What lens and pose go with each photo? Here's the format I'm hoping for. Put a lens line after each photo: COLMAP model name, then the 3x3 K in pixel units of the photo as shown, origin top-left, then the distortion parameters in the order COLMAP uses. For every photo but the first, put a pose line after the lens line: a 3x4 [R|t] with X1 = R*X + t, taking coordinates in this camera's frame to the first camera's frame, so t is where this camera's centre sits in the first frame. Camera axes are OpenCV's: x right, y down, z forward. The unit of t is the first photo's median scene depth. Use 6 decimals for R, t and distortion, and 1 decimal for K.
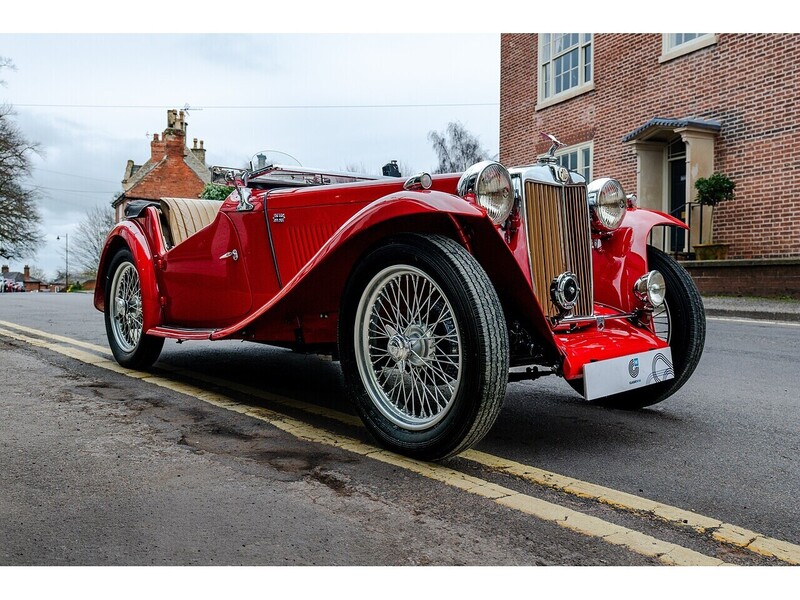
lens RADIAL K [[673.1, 0, 334.5], [0, 673.1, 299.9], [0, 0, 1]] dist [0.000708, 0.000992]
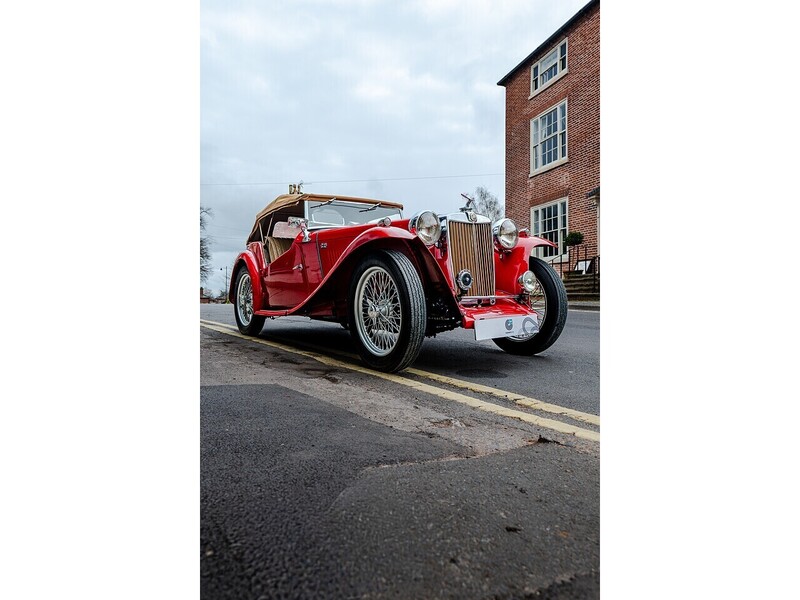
lens RADIAL K [[458.9, 0, 344.3], [0, 458.9, 292.0], [0, 0, 1]] dist [0.000758, 0.000283]
pose [[0.992006, -0.001079, -0.126185, 0.084597], [-0.003832, 0.999245, -0.038672, 0.032366], [0.126132, 0.038847, 0.991253, -0.126885]]
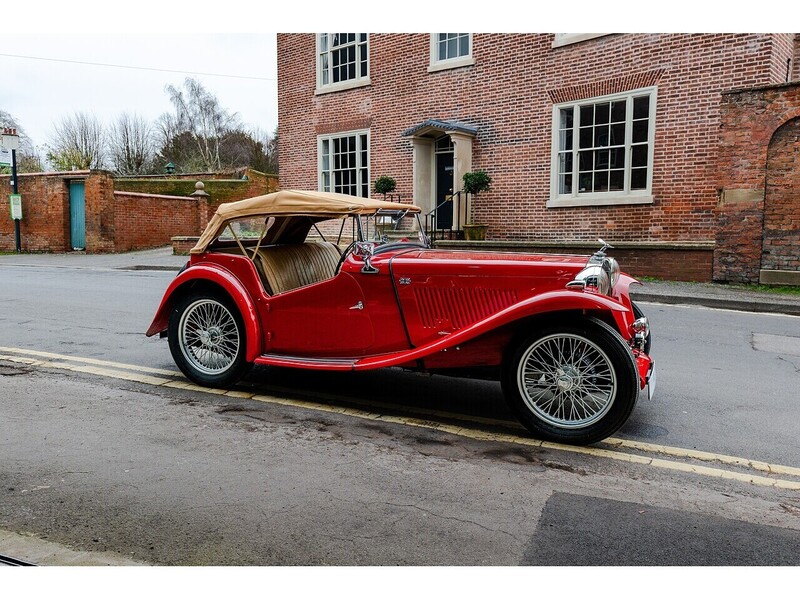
lens RADIAL K [[654.3, 0, 318.6], [0, 654.3, 299.4], [0, 0, 1]] dist [-0.000126, -0.001534]
pose [[0.914926, -0.057126, 0.399558, -0.537594], [0.021042, 0.995338, 0.094123, -0.146671], [-0.403072, -0.077709, 0.911863, -0.112916]]
